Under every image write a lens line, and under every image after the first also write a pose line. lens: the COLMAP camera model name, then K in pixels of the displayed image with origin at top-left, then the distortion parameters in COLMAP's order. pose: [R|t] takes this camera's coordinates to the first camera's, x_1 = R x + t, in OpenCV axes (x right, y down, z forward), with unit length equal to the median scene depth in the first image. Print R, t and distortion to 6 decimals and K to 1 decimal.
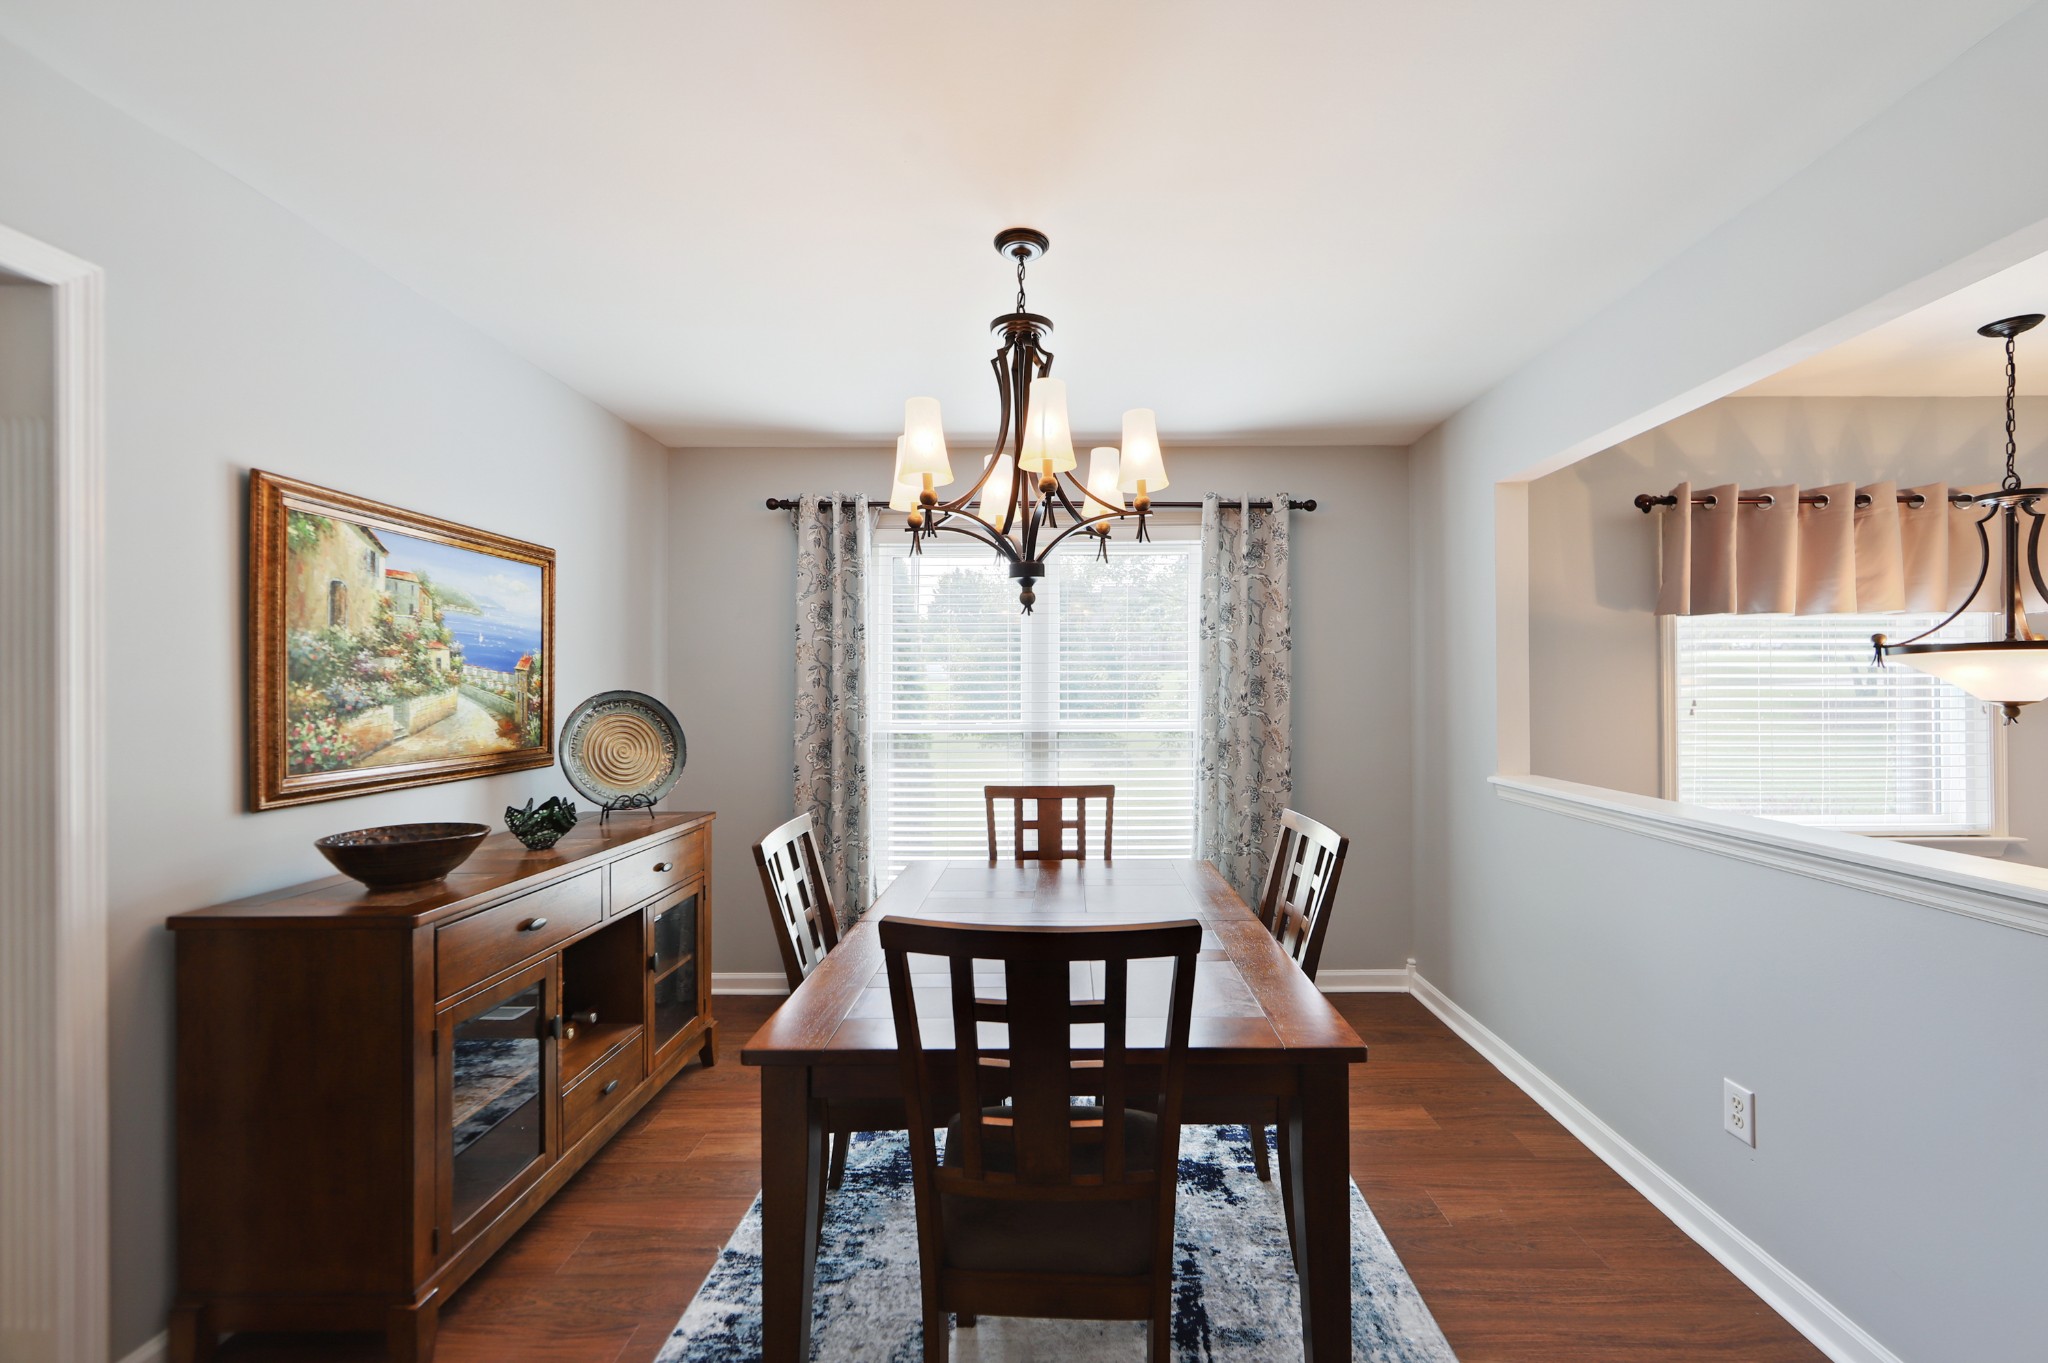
lens RADIAL K [[827.1, 0, 1030.3], [0, 827.1, 683.1], [0, 0, 1]] dist [-0.009652, -0.000092]
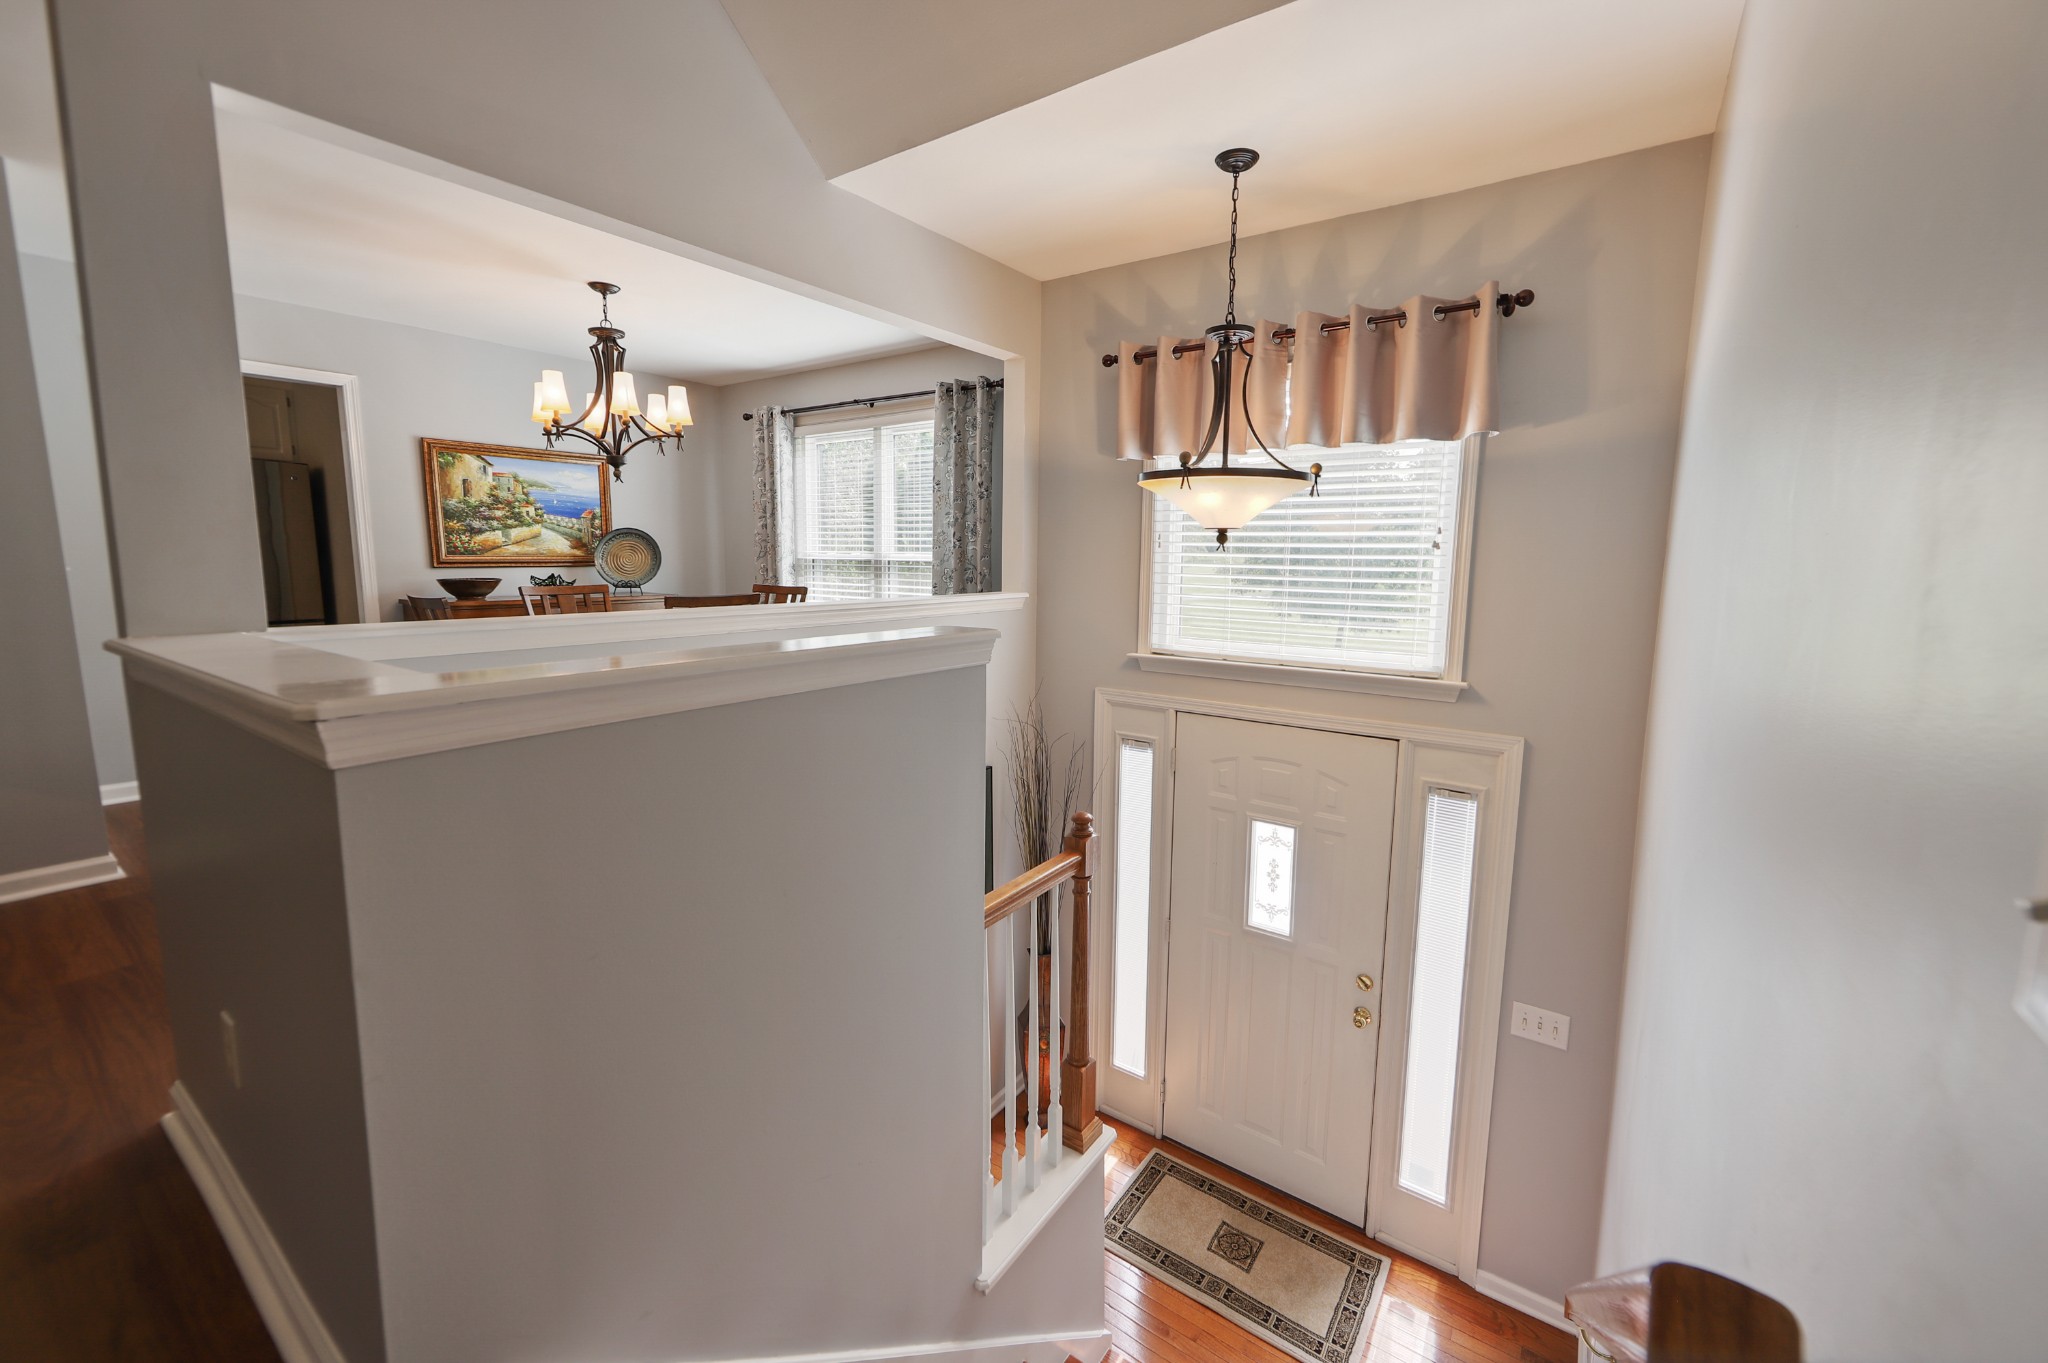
lens RADIAL K [[827.1, 0, 1032.5], [0, 827.1, 665.9], [0, 0, 1]] dist [-0.009652, -0.000092]
pose [[0.814313, 0.091797, -0.573121, 1.819066], [-0.012666, 0.989990, 0.140571, 0.058140], [0.580288, -0.107209, 0.807324, -0.072374]]
